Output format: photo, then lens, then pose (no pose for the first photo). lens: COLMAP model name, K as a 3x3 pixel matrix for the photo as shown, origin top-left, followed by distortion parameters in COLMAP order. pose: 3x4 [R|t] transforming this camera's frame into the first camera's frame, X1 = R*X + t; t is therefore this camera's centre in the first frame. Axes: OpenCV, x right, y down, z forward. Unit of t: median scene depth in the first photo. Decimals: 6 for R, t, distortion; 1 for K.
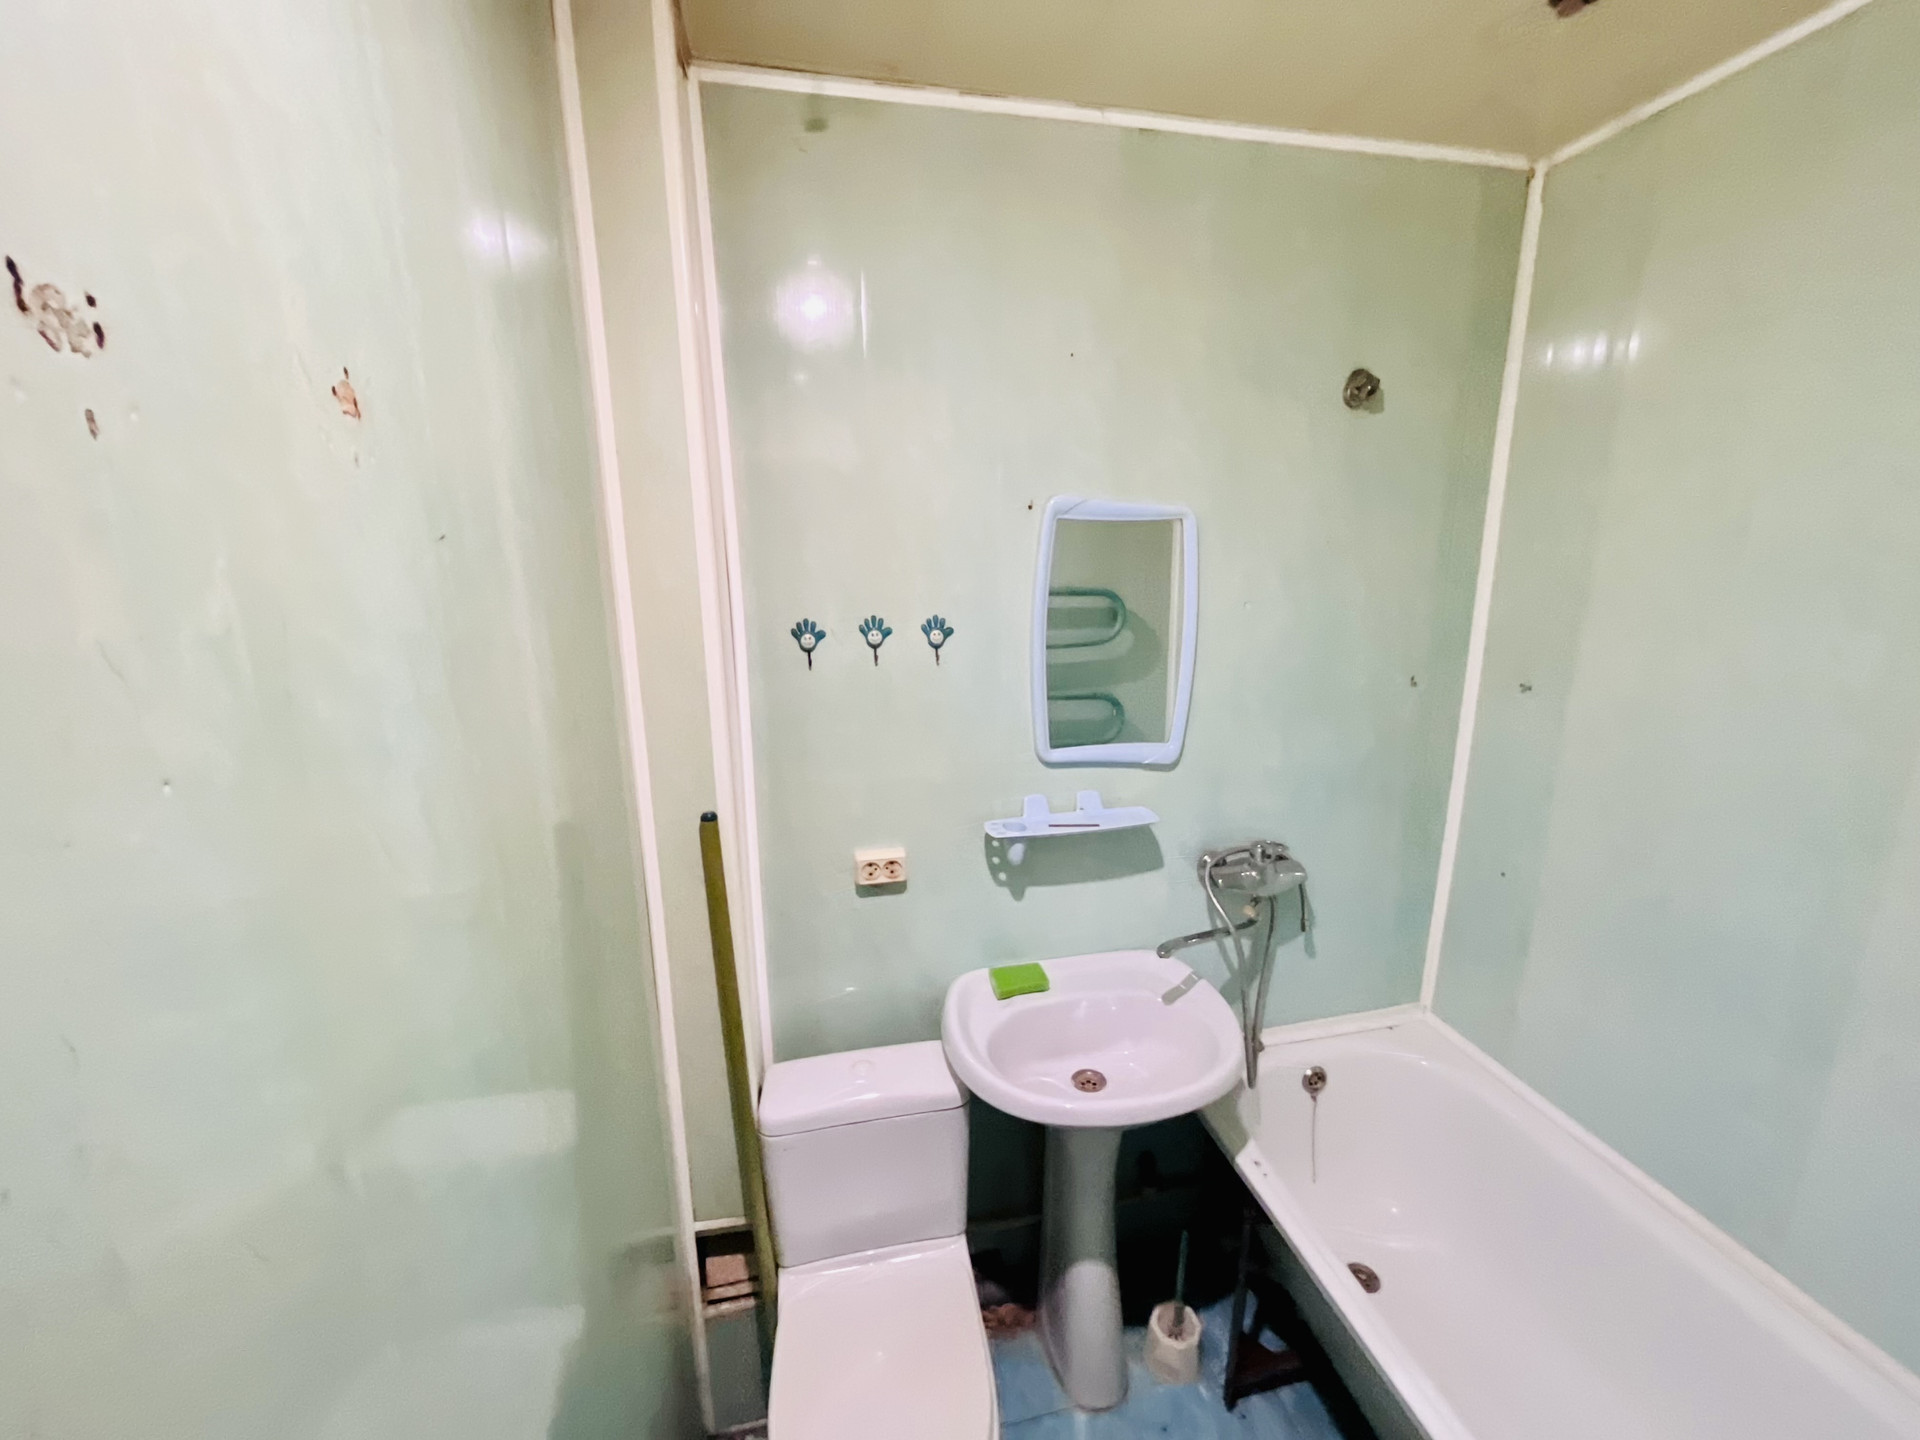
lens RADIAL K [[778.1, 0, 964.6], [0, 778.1, 723.9], [0, 0, 1]] dist [-0.002891, 0.000159]
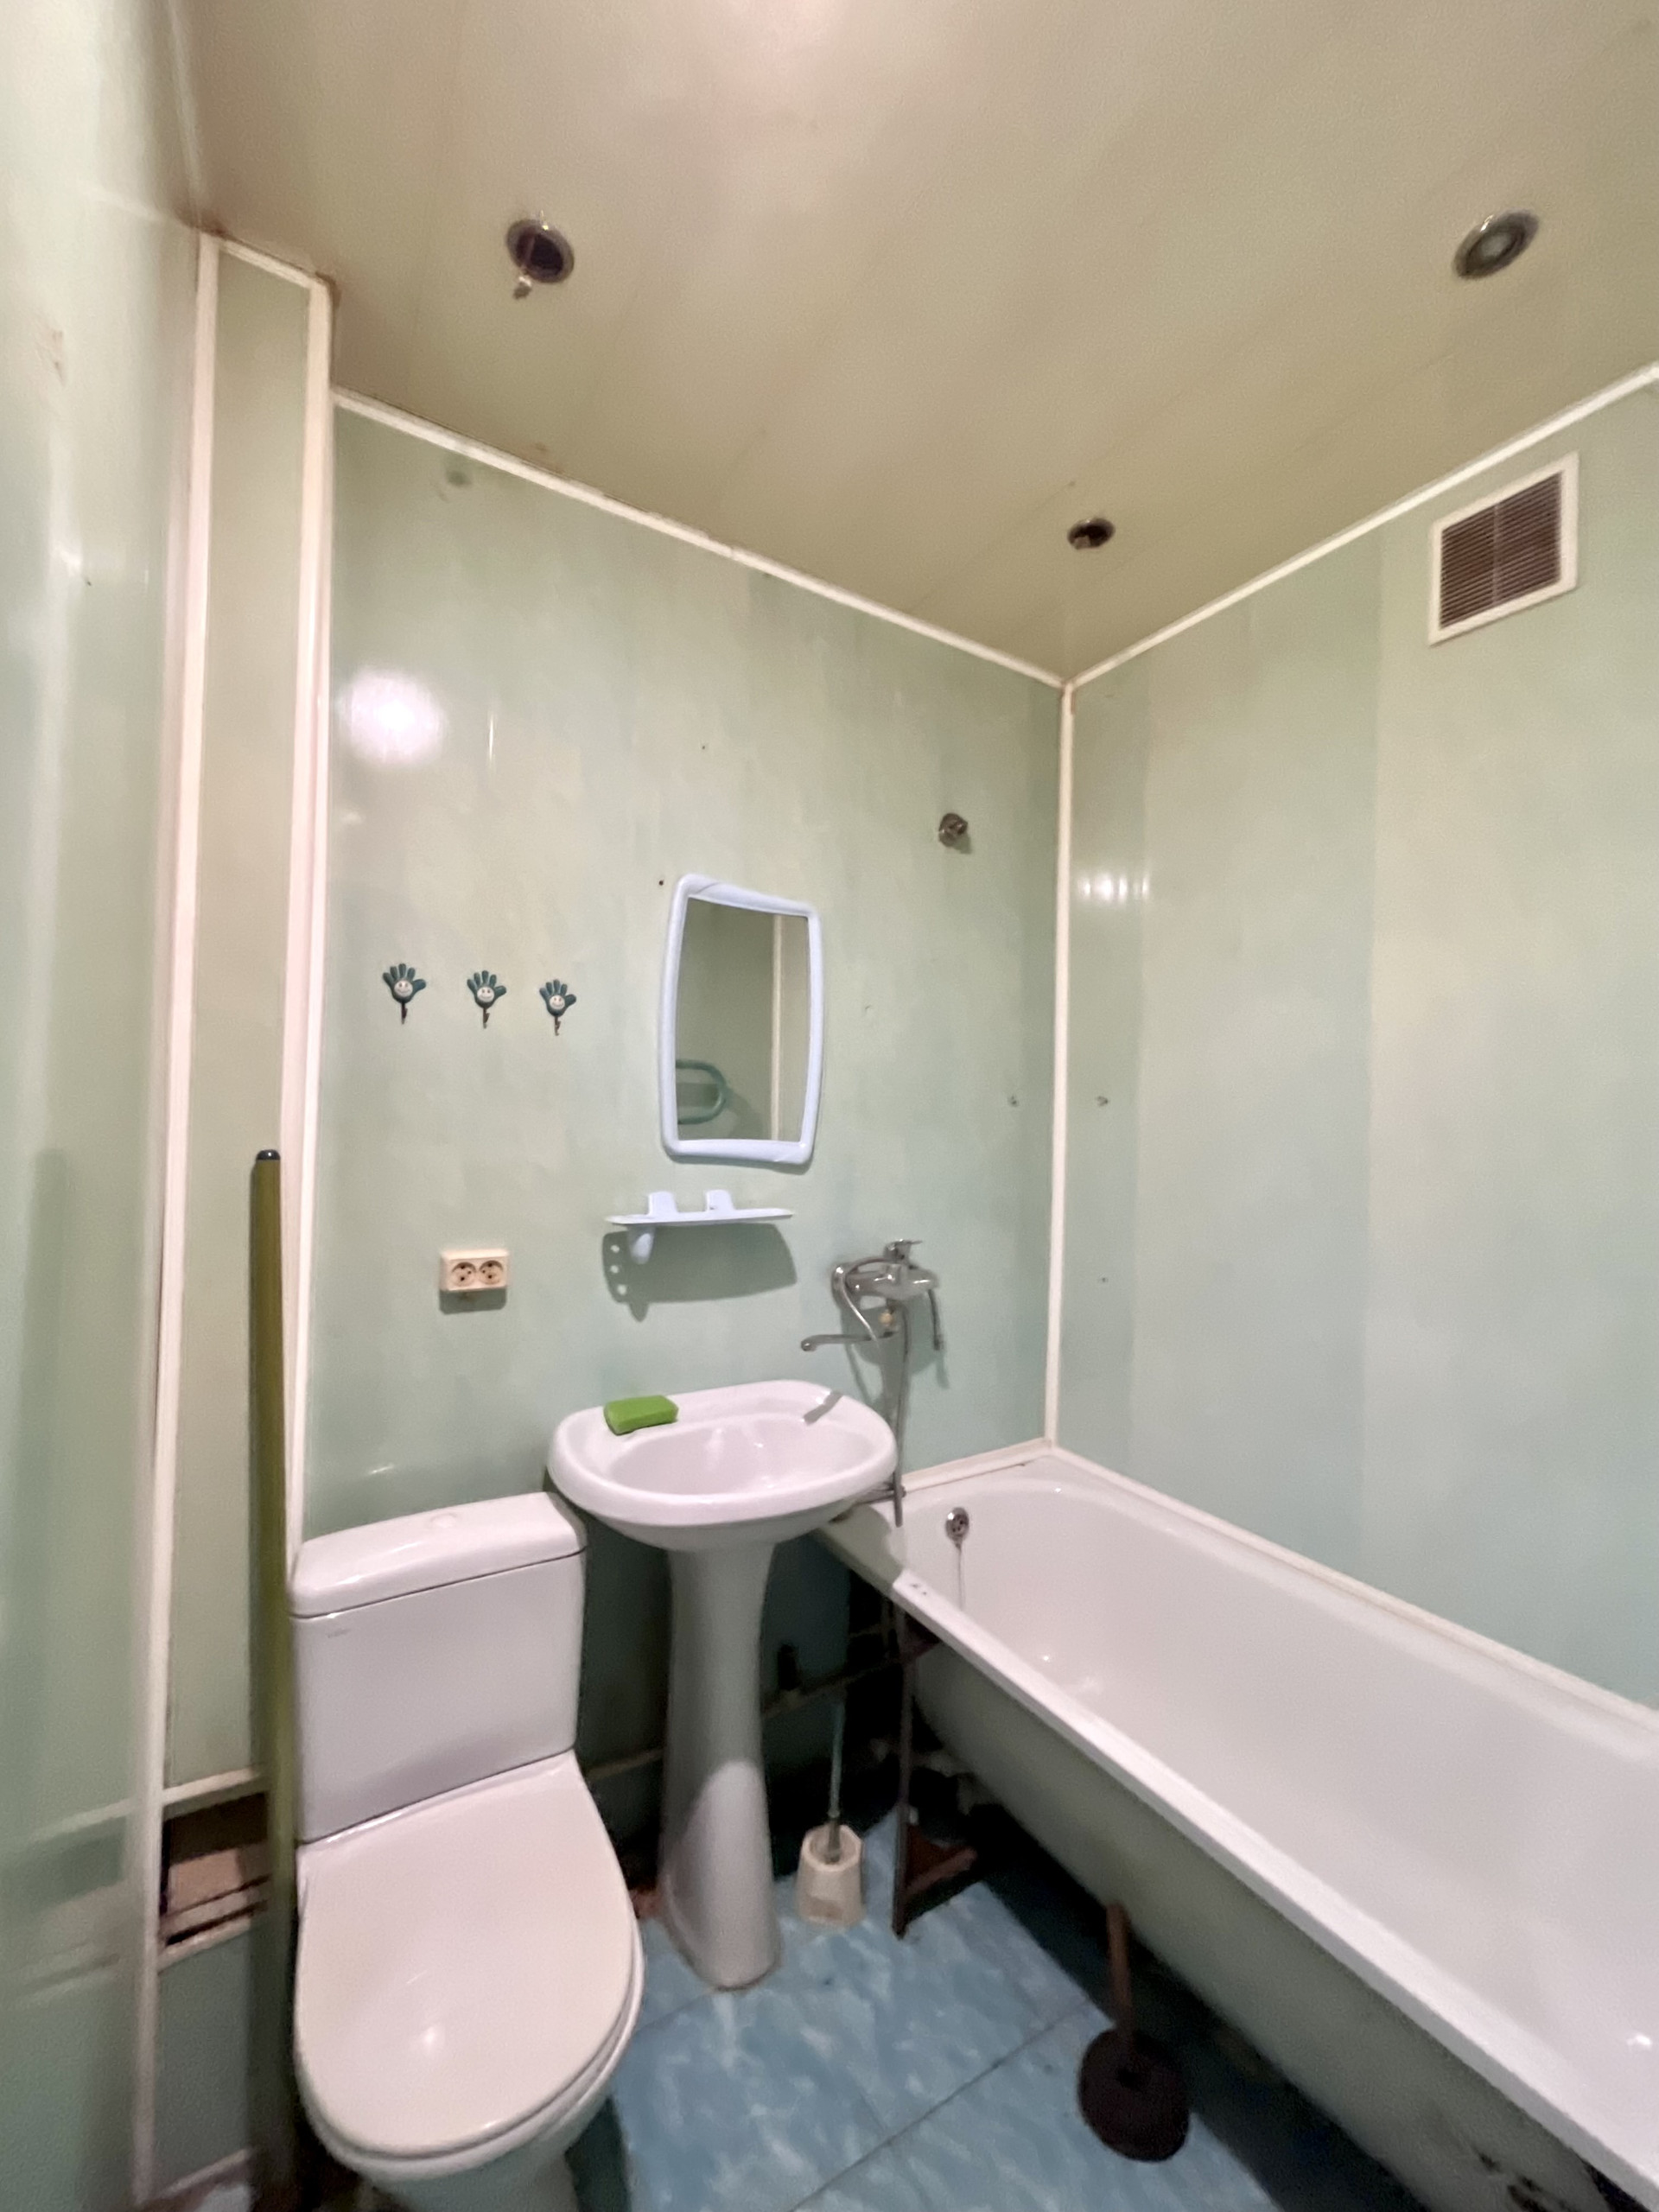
lens RADIAL K [[896.4, 0, 835.0], [0, 896.4, 1109.1], [0, 0, 1]] dist [-0.002891, 0.000159]
pose [[0.937238, 0.035961, 0.346831, -0.086343], [0.044678, 0.974084, -0.221728, 0.245595], [-0.345816, 0.223308, 0.911342, -0.034492]]
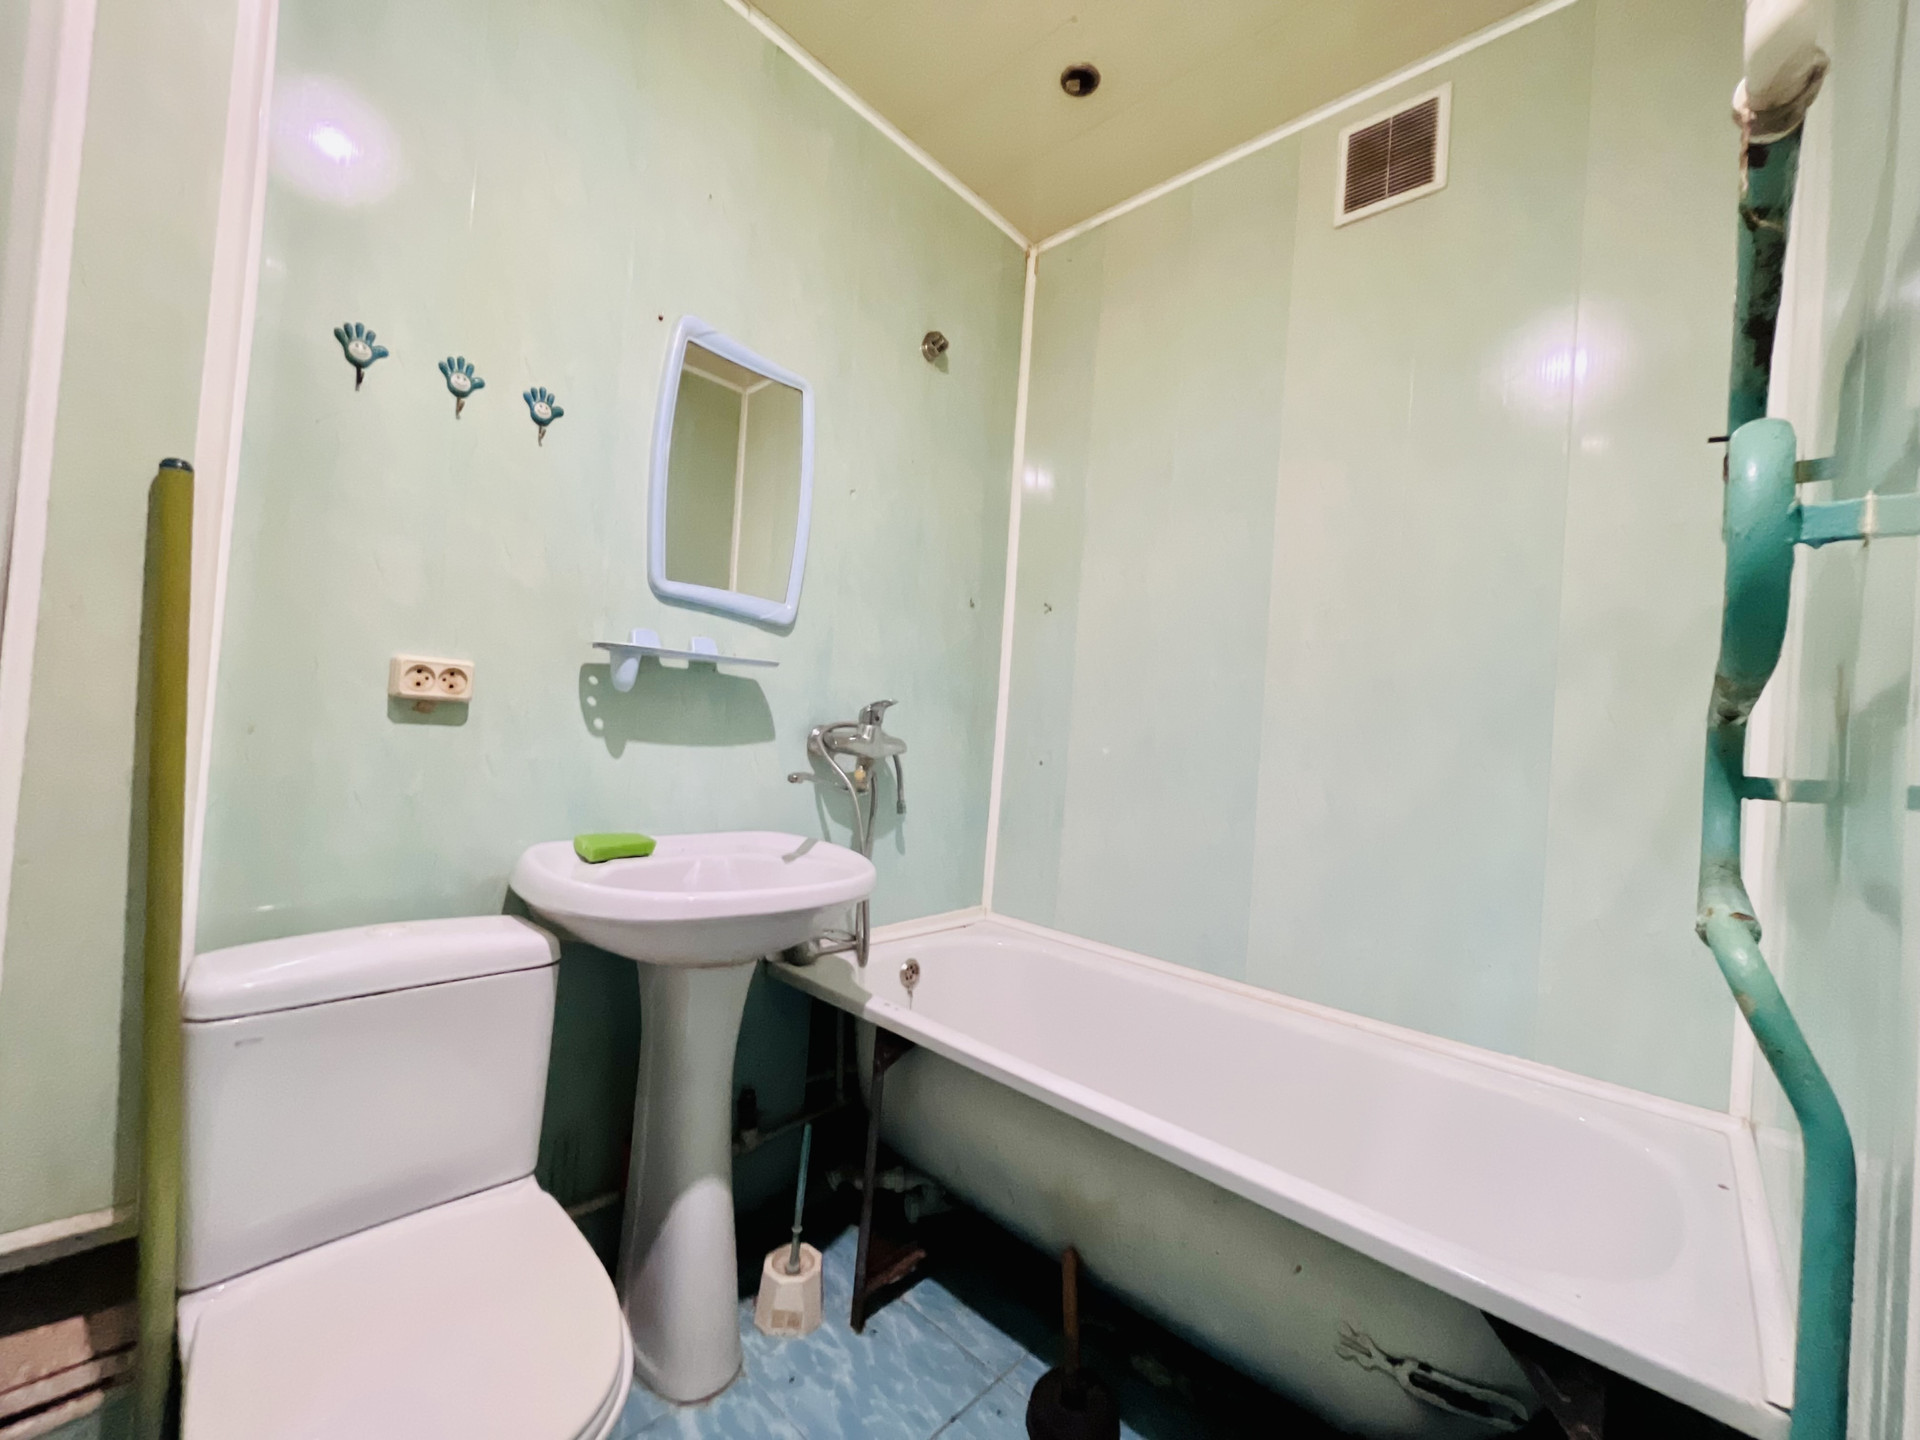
lens RADIAL K [[778.1, 0, 968.5], [0, 778.1, 718.0], [0, 0, 1]] dist [-0.002891, 0.000159]
pose [[0.807124, 0.075722, 0.585506, -0.128134], [0.054356, 0.977997, -0.201413, 0.403499], [-0.587875, 0.194391, 0.785249, 0.109952]]
